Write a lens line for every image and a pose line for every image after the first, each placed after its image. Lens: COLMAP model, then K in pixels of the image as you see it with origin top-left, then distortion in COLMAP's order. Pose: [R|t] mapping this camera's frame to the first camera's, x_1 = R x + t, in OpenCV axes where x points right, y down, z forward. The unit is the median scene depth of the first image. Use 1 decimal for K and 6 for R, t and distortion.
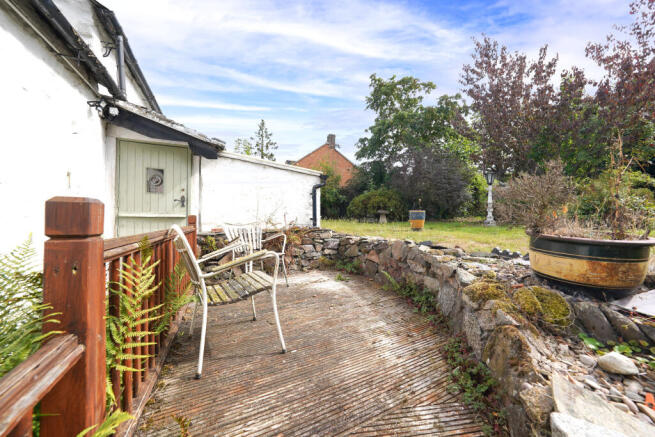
lens RADIAL K [[227.5, 0, 328.8], [0, 227.5, 220.3], [0, 0, 1]] dist [-0.014231, 0.000767]
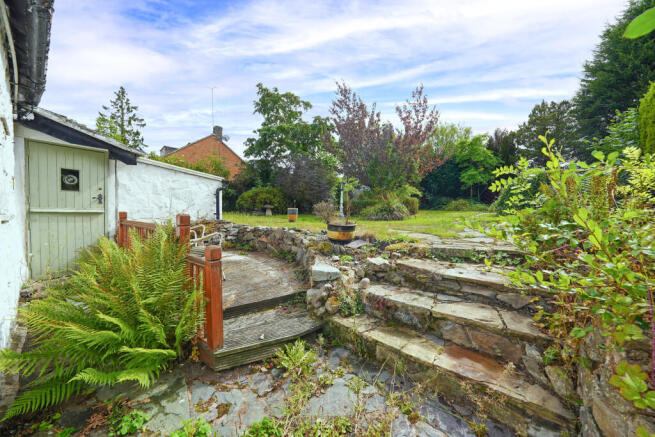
lens RADIAL K [[227.5, 0, 322.5], [0, 227.5, 218.0], [0, 0, 1]] dist [-0.014231, 0.000767]
pose [[0.891927, -0.001259, 0.452177, -0.057488], [-0.011579, 0.999605, 0.025622, -0.010942], [-0.452031, -0.028089, 0.891560, -0.221426]]
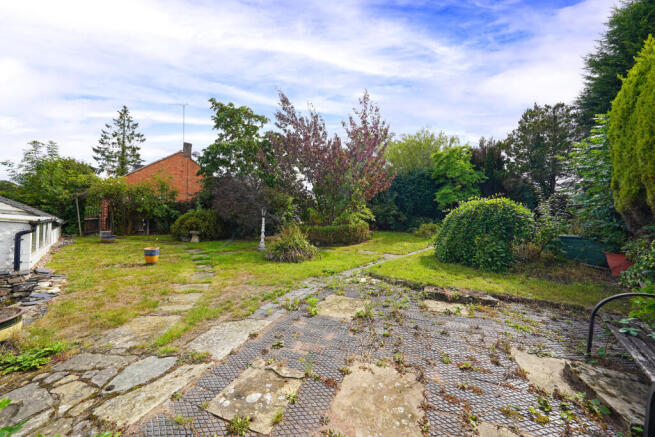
lens RADIAL K [[227.5, 0, 329.2], [0, 227.5, 216.0], [0, 0, 1]] dist [-0.014231, 0.000767]
pose [[0.929701, 0.022440, 0.367631, 0.463586], [-0.018950, 0.999735, -0.013101, -0.121472], [-0.367828, 0.005214, 0.929879, -0.269532]]
